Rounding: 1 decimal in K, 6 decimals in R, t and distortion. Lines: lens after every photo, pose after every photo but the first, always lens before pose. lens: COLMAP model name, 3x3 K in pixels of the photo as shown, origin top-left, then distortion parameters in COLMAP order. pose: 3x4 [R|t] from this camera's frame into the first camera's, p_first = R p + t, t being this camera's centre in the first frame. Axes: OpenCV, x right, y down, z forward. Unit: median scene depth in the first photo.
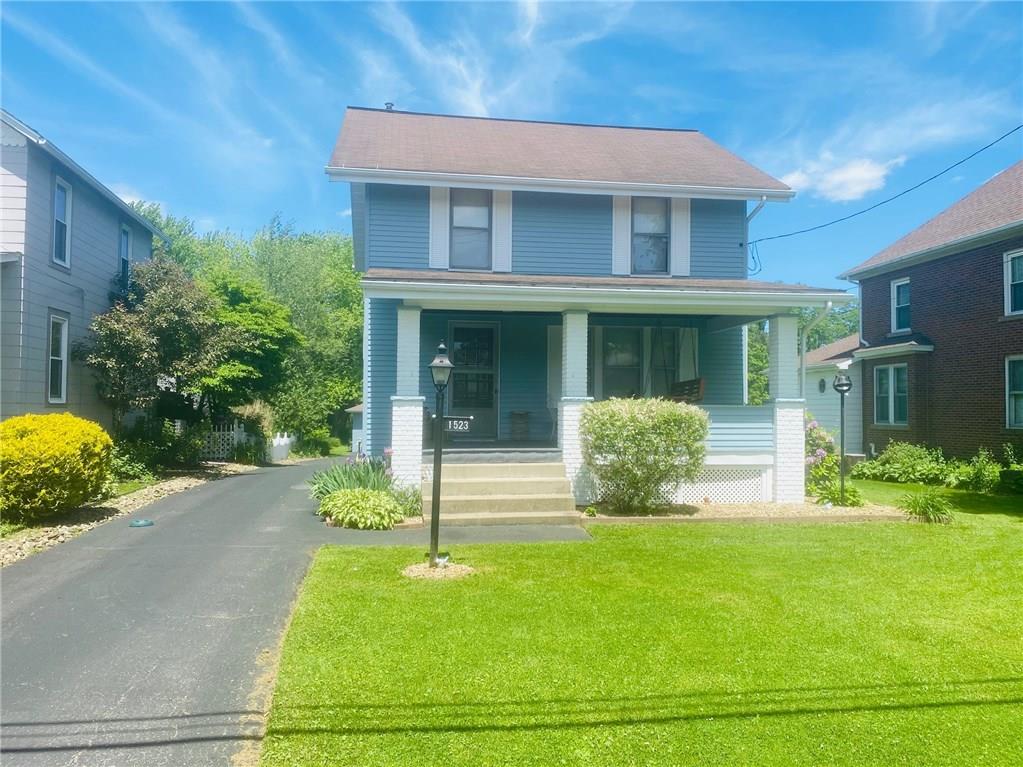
lens RADIAL K [[789.7, 0, 506.6], [0, 789.7, 381.5], [0, 0, 1]] dist [0.026682, -0.022393]
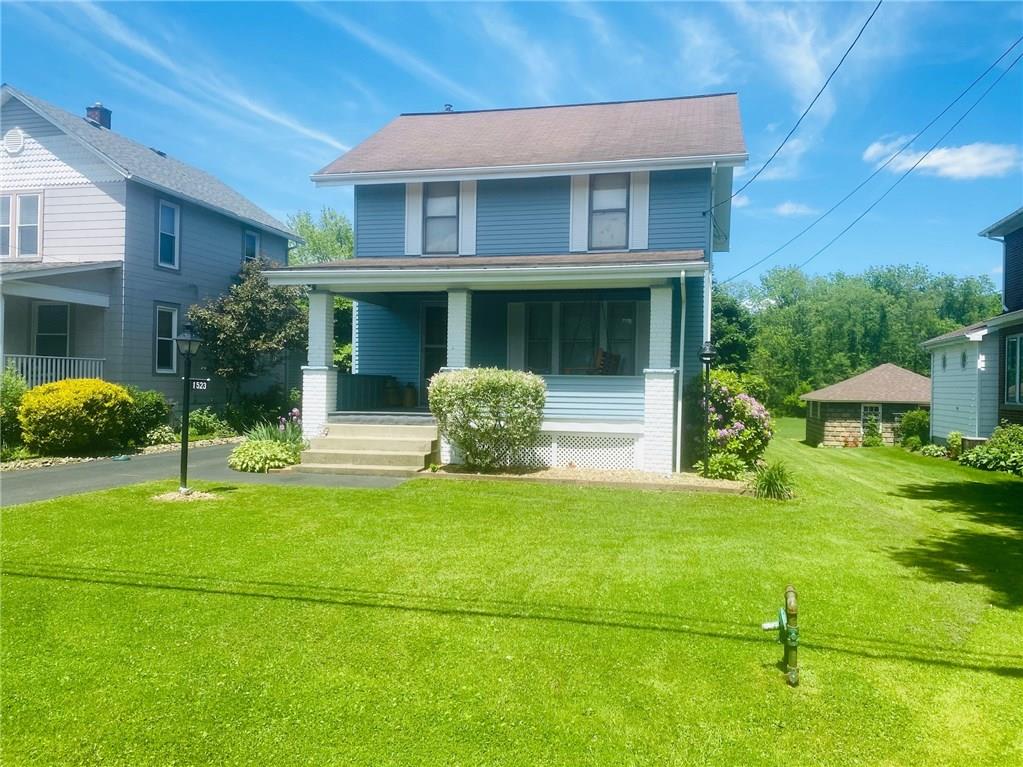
lens RADIAL K [[789.7, 0, 509.9], [0, 789.7, 388.7], [0, 0, 1]] dist [0.026682, -0.022393]
pose [[0.926106, 0.010834, -0.377108, 0.498090], [0.002713, 0.999371, 0.035373, 0.008933], [0.377254, -0.033782, 0.925494, -0.004631]]
